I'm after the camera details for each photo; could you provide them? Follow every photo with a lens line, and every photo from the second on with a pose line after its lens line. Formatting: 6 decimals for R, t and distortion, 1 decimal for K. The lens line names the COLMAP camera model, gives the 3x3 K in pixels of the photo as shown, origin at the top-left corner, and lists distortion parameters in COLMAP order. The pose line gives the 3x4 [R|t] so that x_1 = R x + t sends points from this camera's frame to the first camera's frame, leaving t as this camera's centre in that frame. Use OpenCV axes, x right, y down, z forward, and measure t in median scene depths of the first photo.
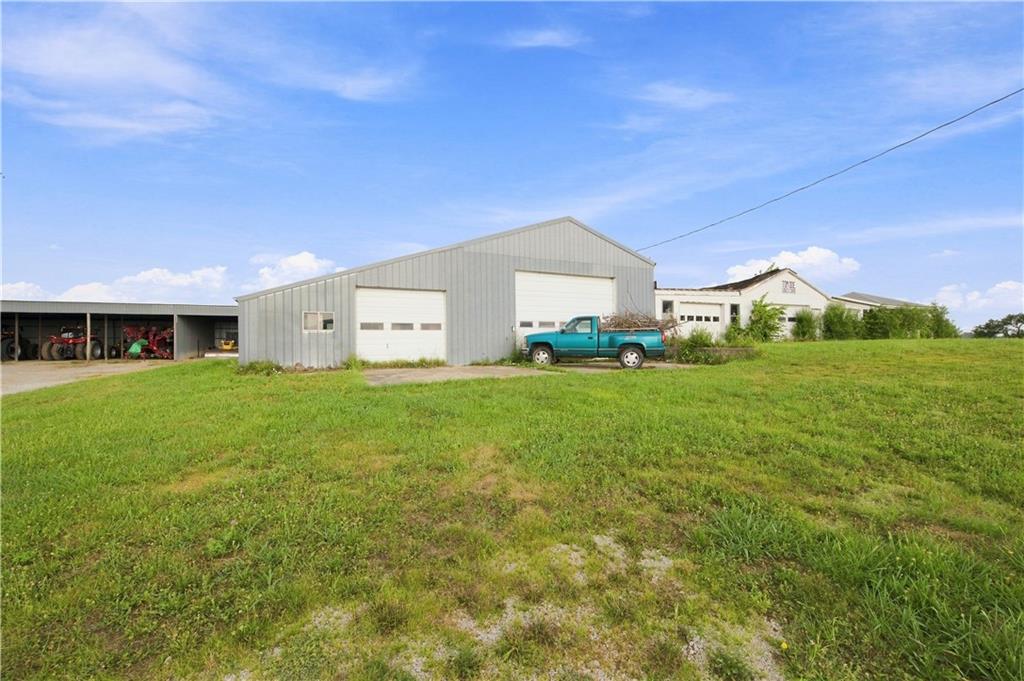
lens RADIAL K [[402.2, 0, 516.8], [0, 402.2, 343.8], [0, 0, 1]] dist [-0.001906, -0.000539]
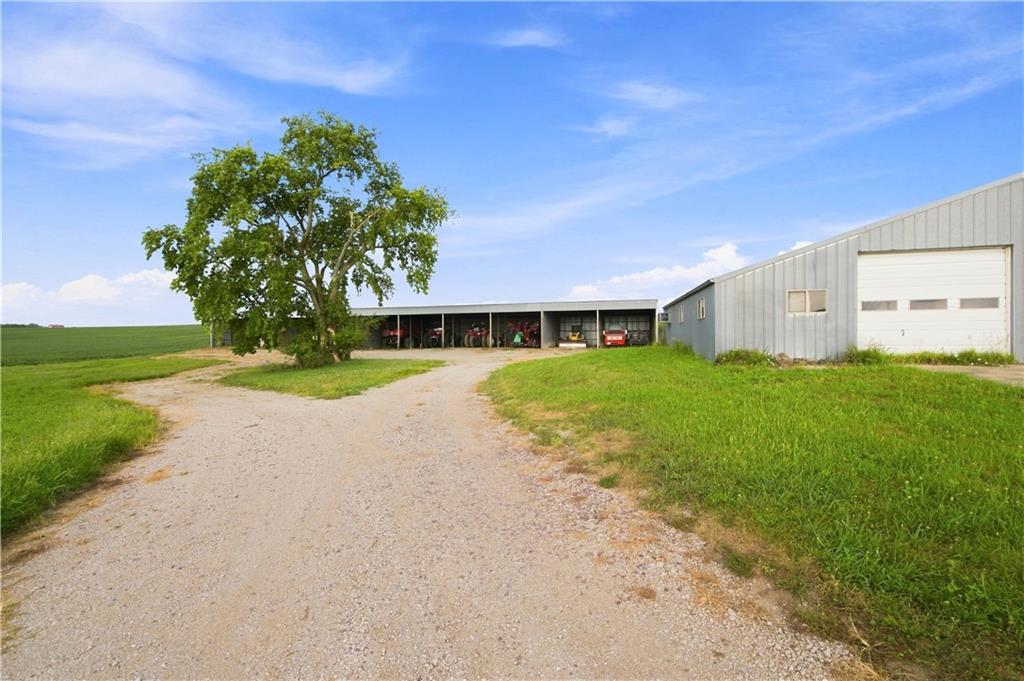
lens RADIAL K [[402.2, 0, 516.8], [0, 402.2, 343.8], [0, 0, 1]] dist [-0.001906, -0.000539]
pose [[0.784109, 0.010699, -0.620531, -0.402265], [-0.000445, 0.999861, 0.016677, 0.013406], [0.620623, -0.012801, 0.784005, 0.017170]]
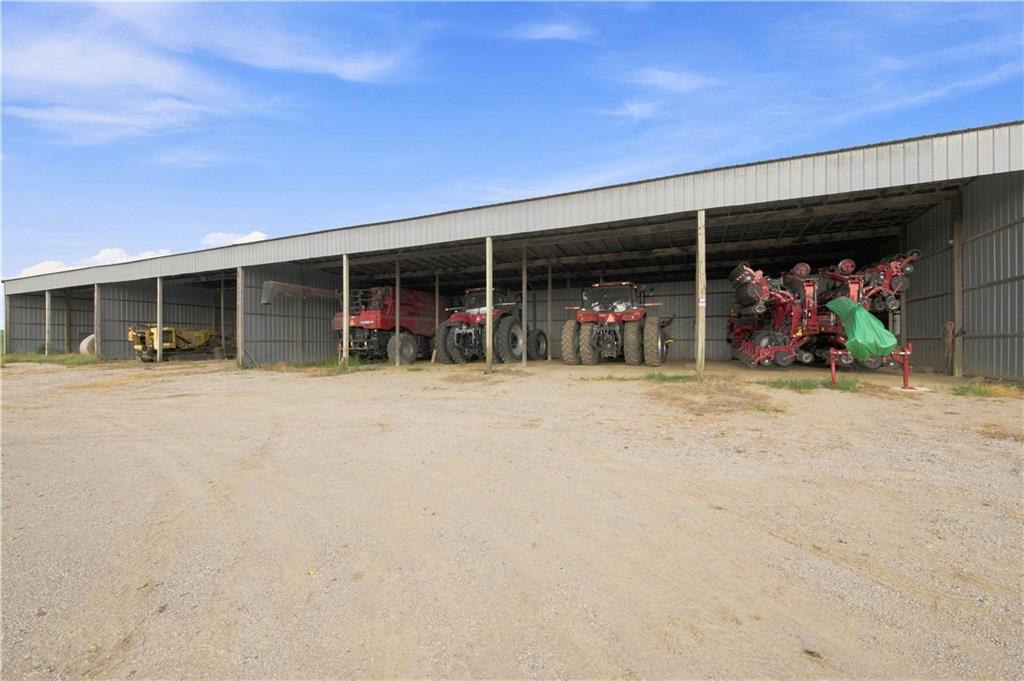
lens RADIAL K [[402.2, 0, 516.8], [0, 402.2, 343.8], [0, 0, 1]] dist [-0.001906, -0.000539]
pose [[0.693388, 0.005833, -0.720540, -2.216456], [-0.005091, 0.999982, 0.003196, 0.047910], [0.720546, 0.001452, 0.693405, 1.631508]]
